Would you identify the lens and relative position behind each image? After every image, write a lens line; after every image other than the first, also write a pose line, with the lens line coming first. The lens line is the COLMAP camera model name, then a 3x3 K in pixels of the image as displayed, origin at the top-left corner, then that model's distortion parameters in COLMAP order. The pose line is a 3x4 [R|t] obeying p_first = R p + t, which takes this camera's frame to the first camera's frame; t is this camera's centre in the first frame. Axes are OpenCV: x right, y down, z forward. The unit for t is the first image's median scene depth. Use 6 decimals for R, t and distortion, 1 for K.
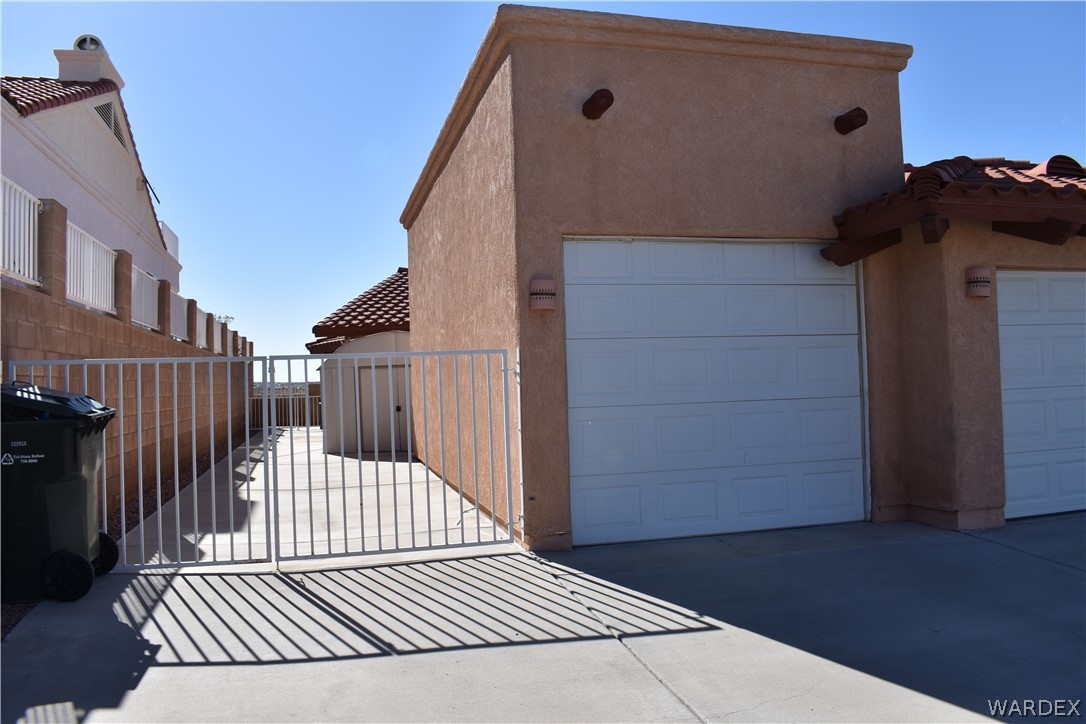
lens RADIAL K [[845.7, 0, 536.7], [0, 845.7, 357.1], [0, 0, 1]] dist [-0.097482, 0.015400]
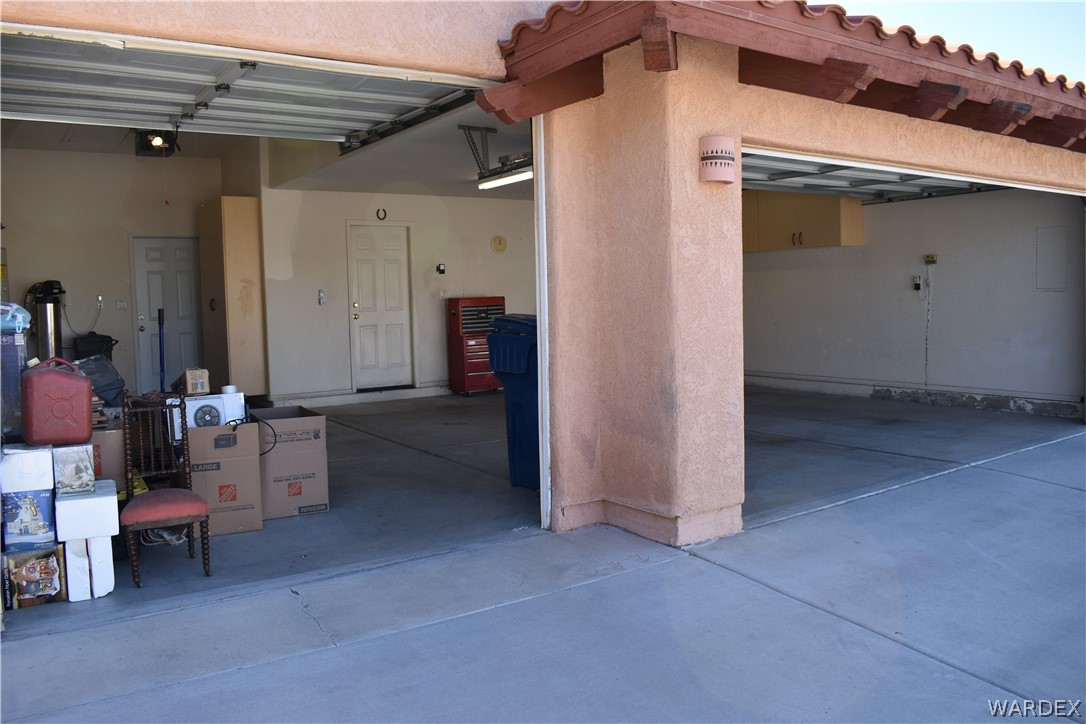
lens RADIAL K [[845.7, 0, 536.7], [0, 845.7, 357.1], [0, 0, 1]] dist [-0.097482, 0.015400]
pose [[0.940150, -0.014198, 0.340466, 0.183337], [-0.016854, 0.995971, 0.088076, 0.006391], [-0.340345, -0.088543, 0.936123, 0.428045]]
